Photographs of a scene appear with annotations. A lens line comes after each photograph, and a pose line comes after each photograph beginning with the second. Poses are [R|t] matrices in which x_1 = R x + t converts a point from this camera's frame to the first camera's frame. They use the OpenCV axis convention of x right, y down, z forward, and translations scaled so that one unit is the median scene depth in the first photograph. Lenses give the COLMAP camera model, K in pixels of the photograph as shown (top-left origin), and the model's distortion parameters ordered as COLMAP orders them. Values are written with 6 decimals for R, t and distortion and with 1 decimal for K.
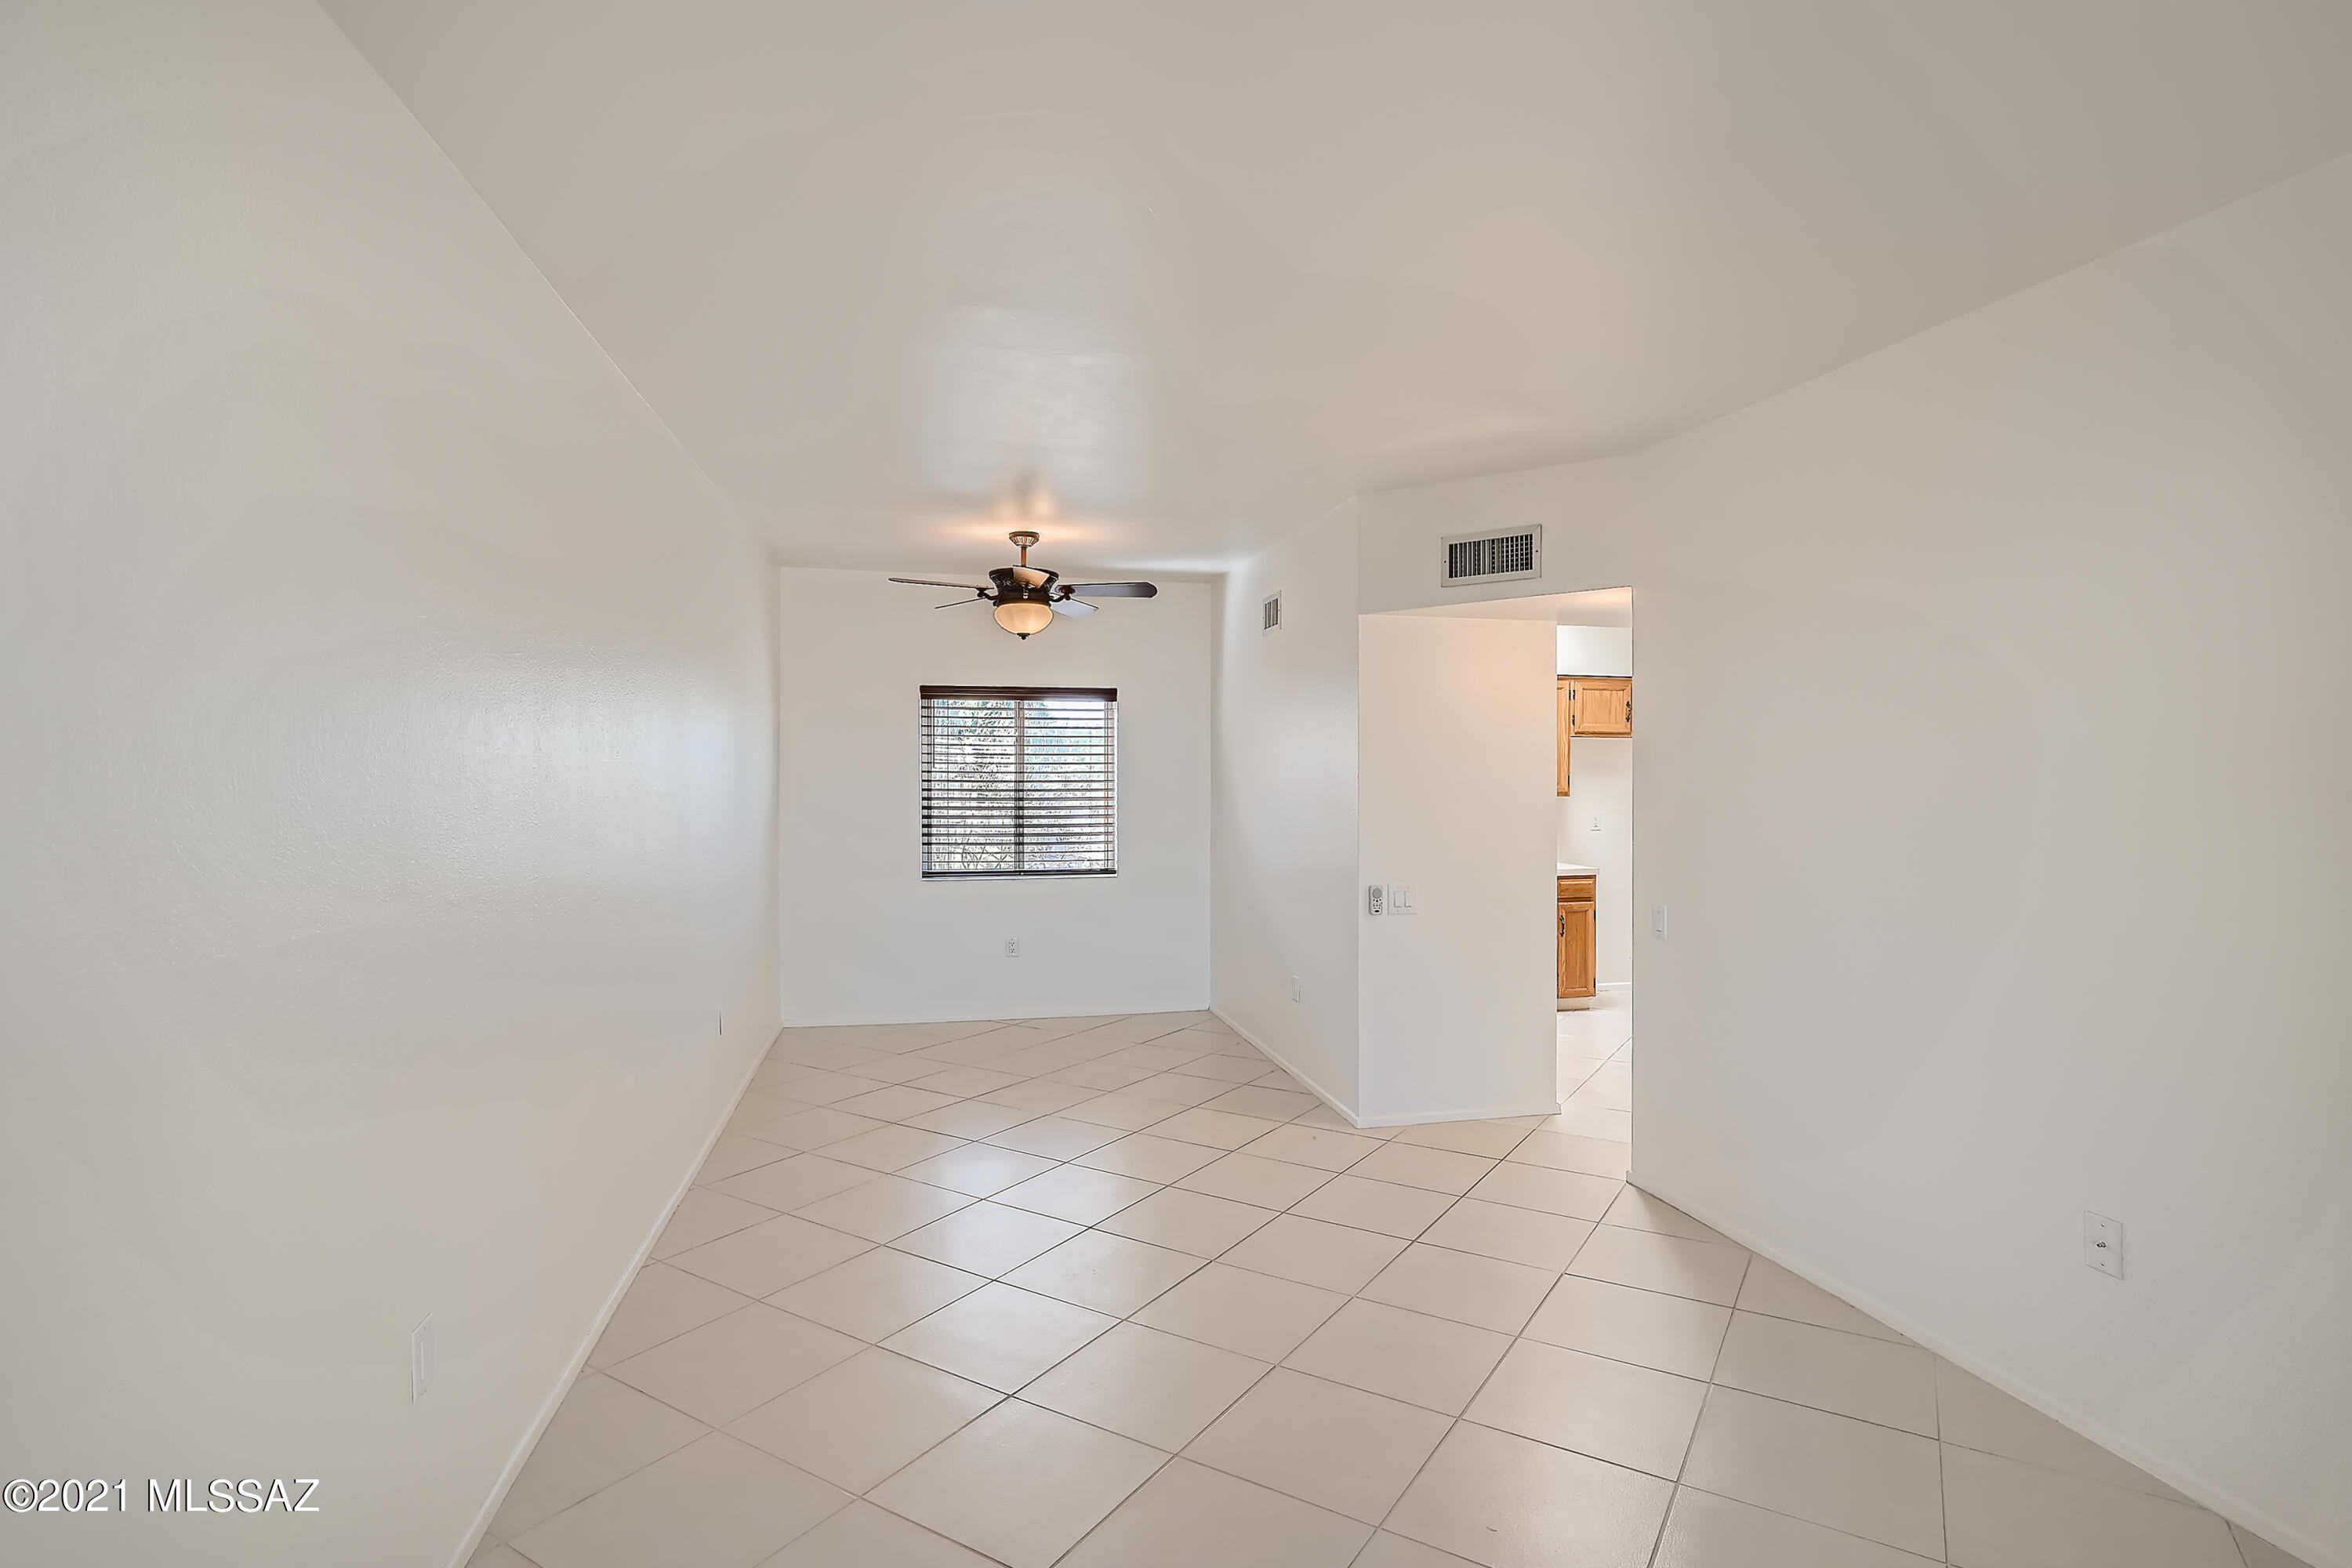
lens RADIAL K [[1159.5, 0, 1180.8], [0, 1159.5, 776.0], [0, 0, 1]] dist [-0.040922, 0.018277]
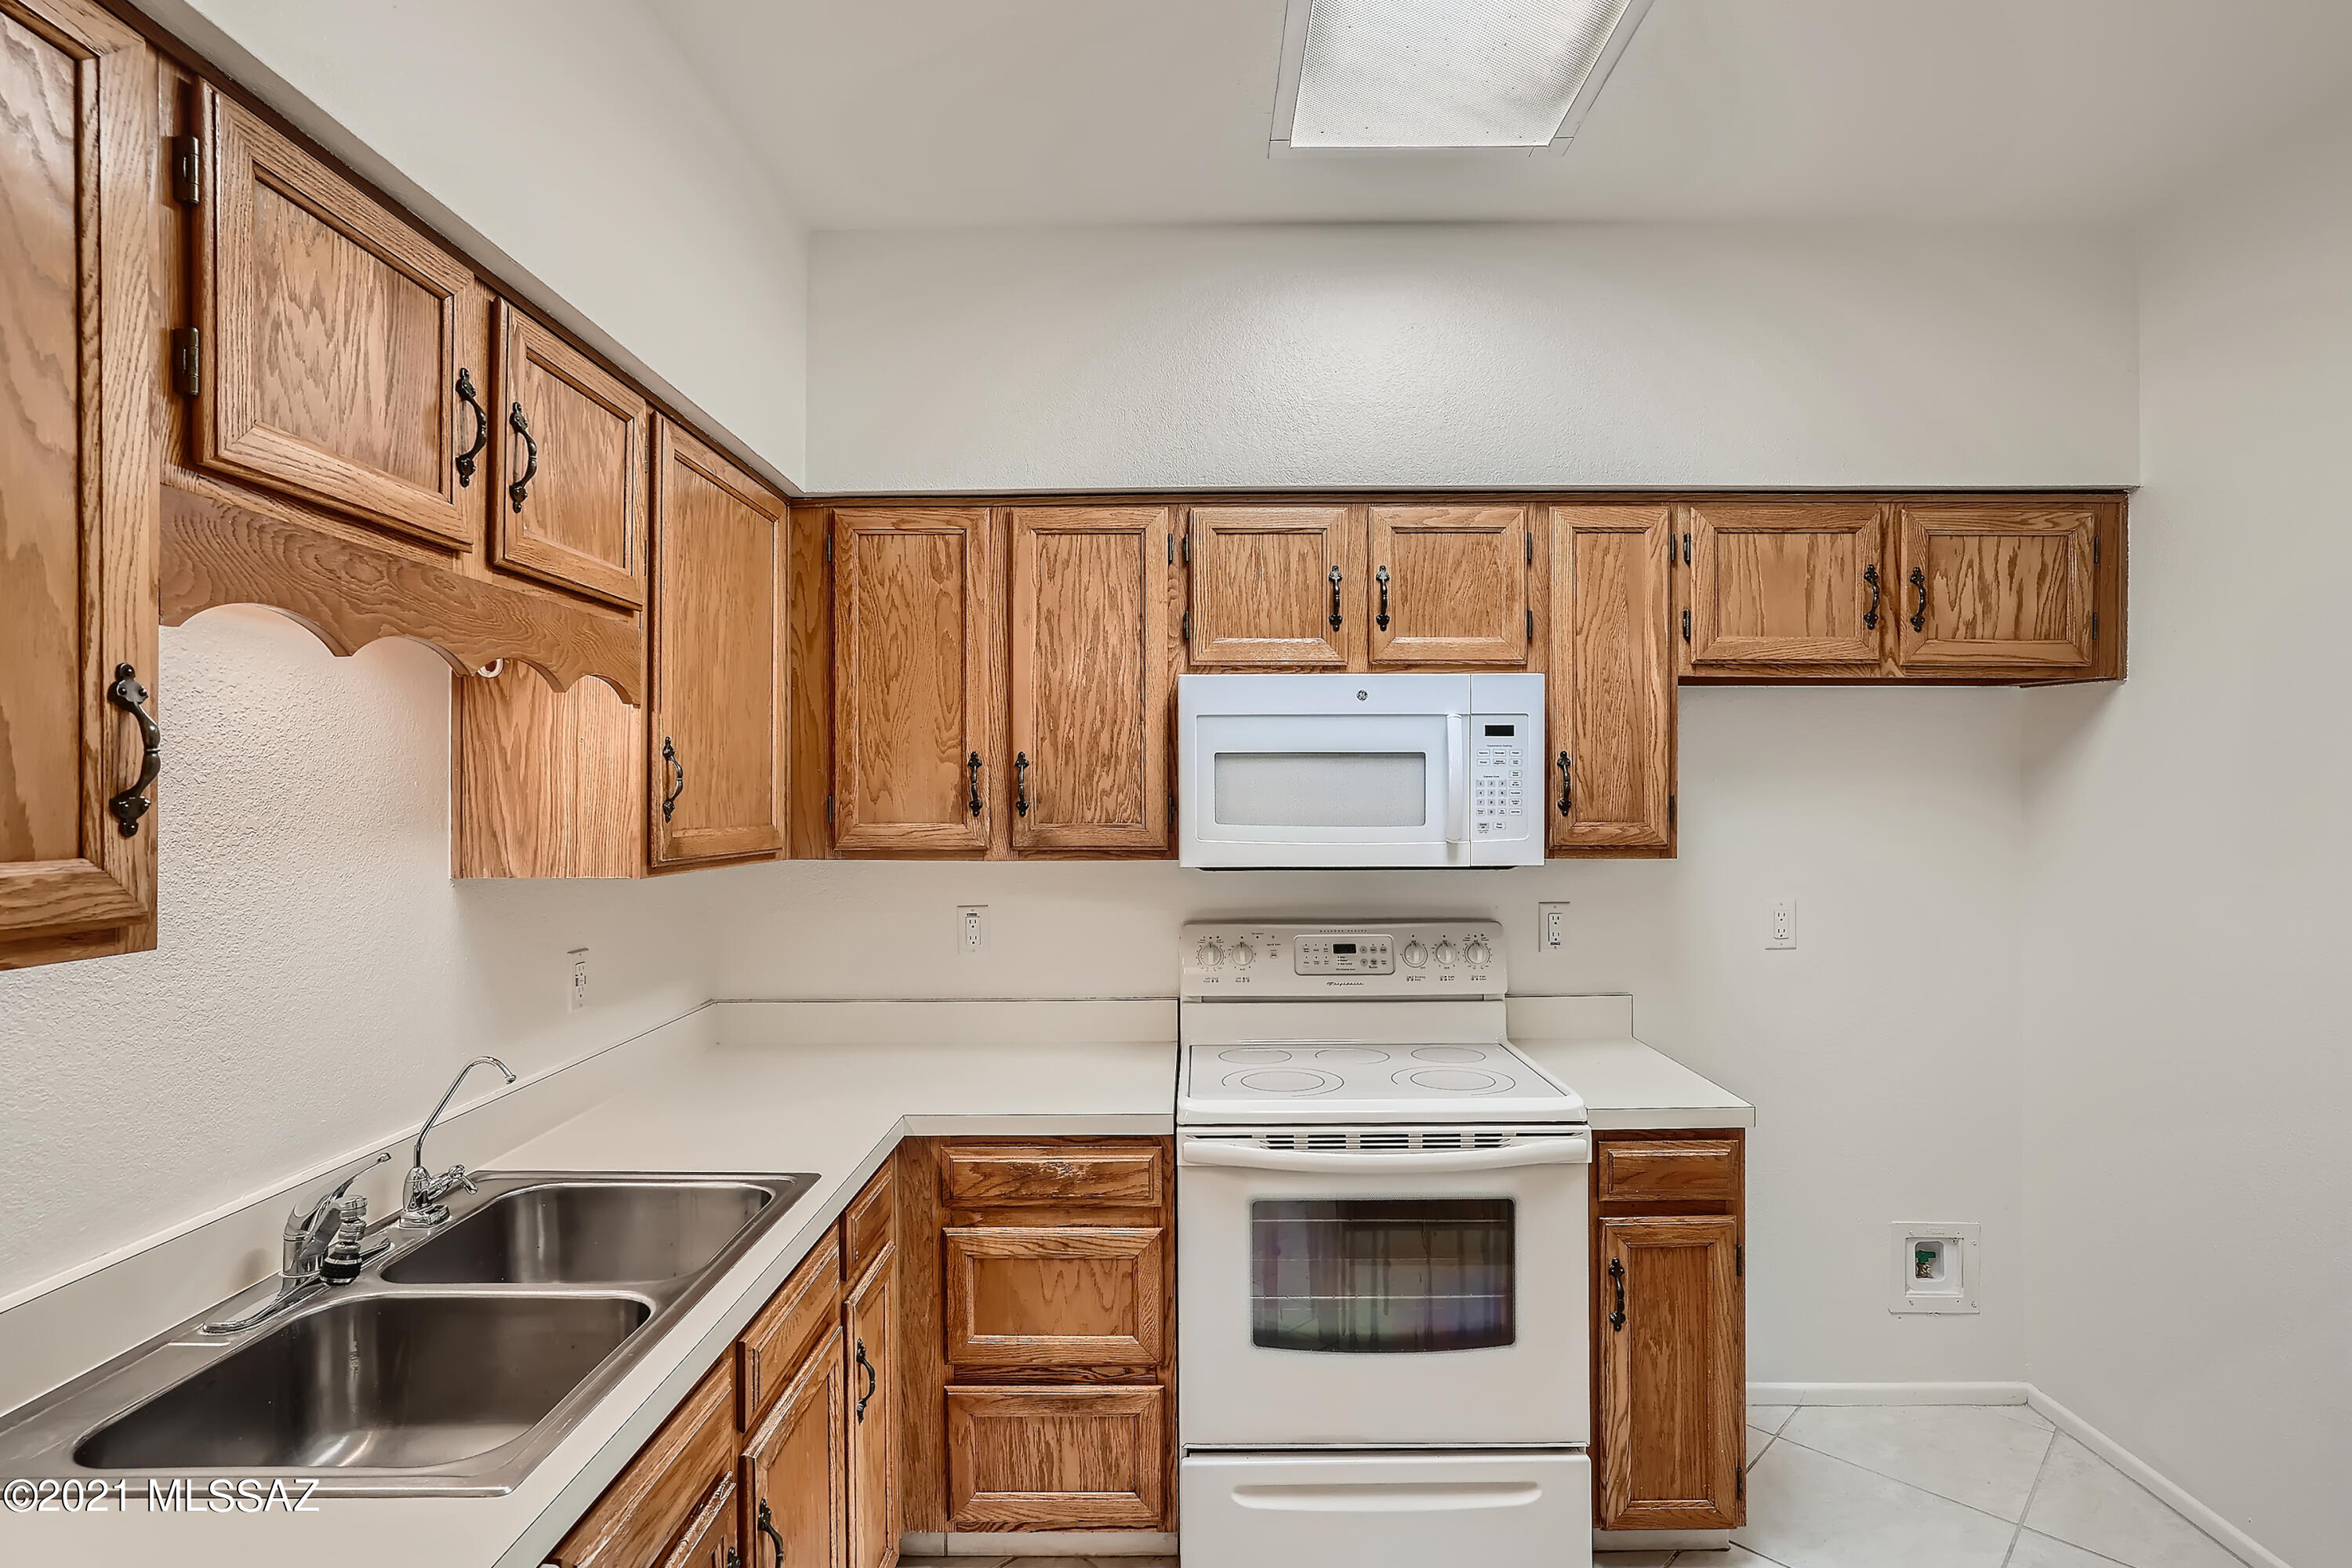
lens RADIAL K [[1159.5, 0, 1161.1], [0, 1159.5, 784.8], [0, 0, 1]] dist [-0.040922, 0.018277]
pose [[0.968221, -0.011710, -0.249824, 0.288327], [0.011469, 0.999931, -0.002420, -0.004563], [0.249835, -0.000523, 0.968288, 0.671873]]
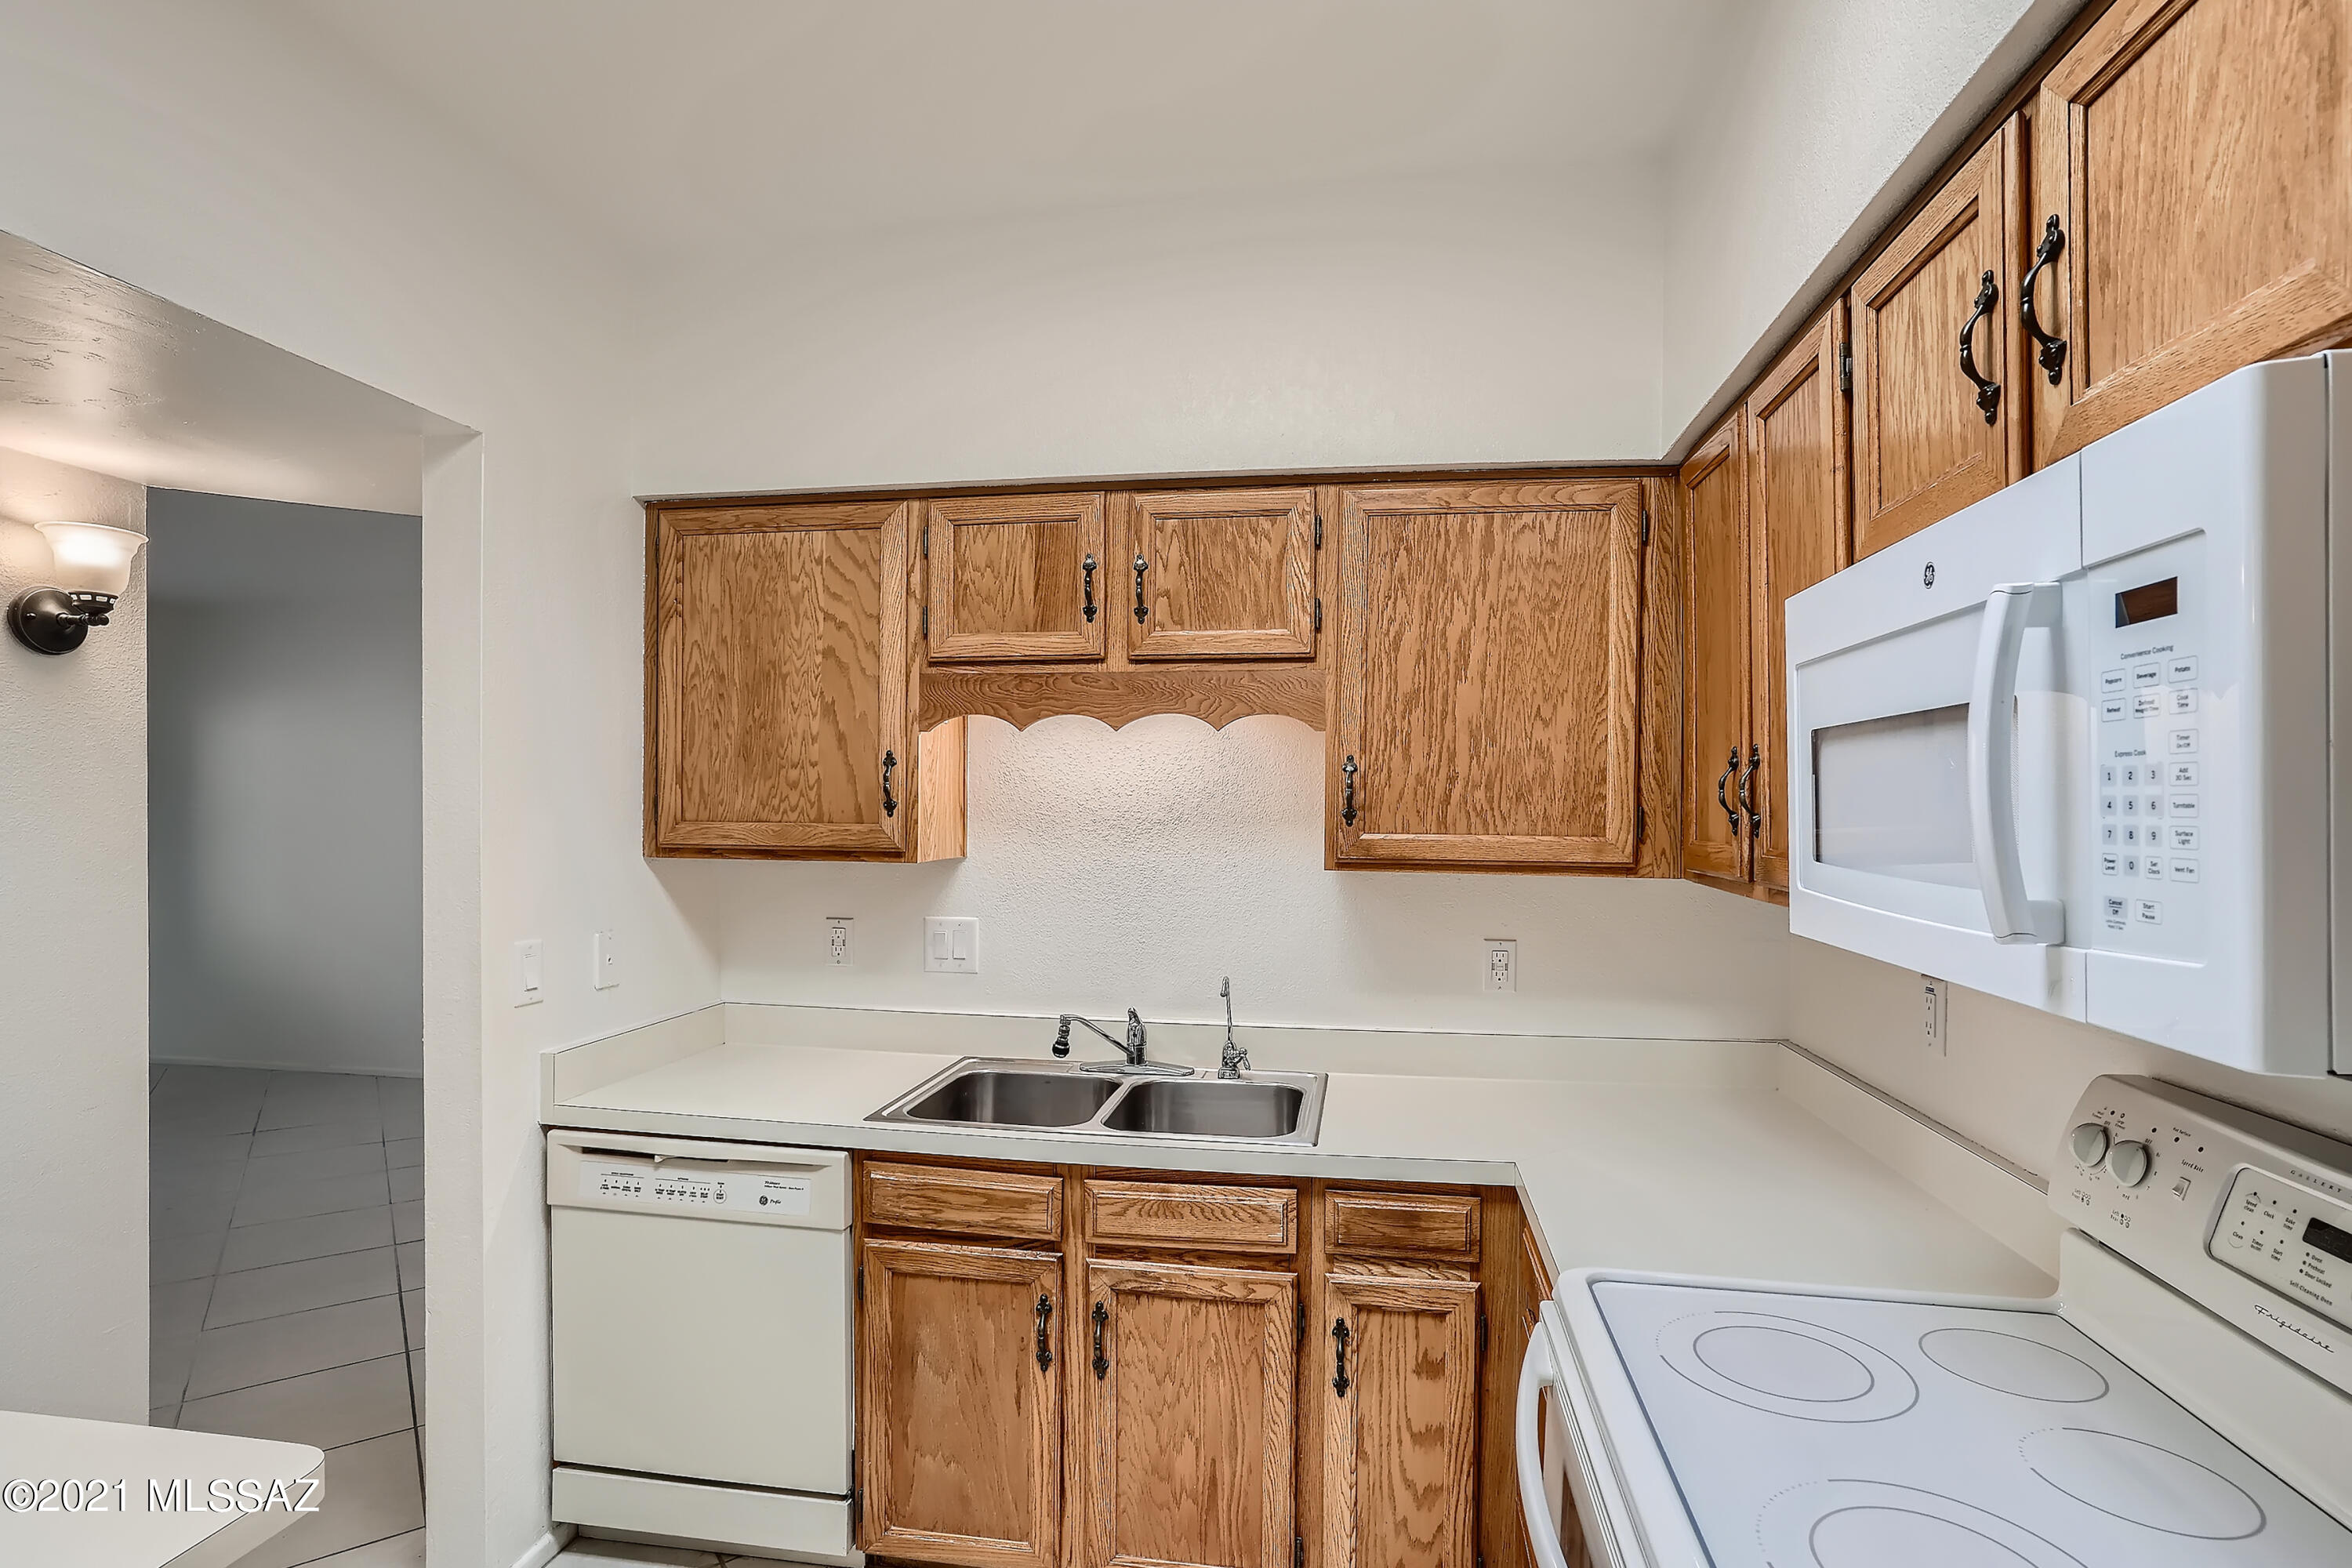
lens RADIAL K [[1159.5, 0, 1177.1], [0, 1159.5, 821.8], [0, 0, 1]] dist [-0.040922, 0.018277]
pose [[-0.384042, 0.004988, -0.923302, 0.425643], [-0.001003, 0.999983, 0.005819, -0.000942], [0.923315, 0.003161, -0.384030, 0.977347]]
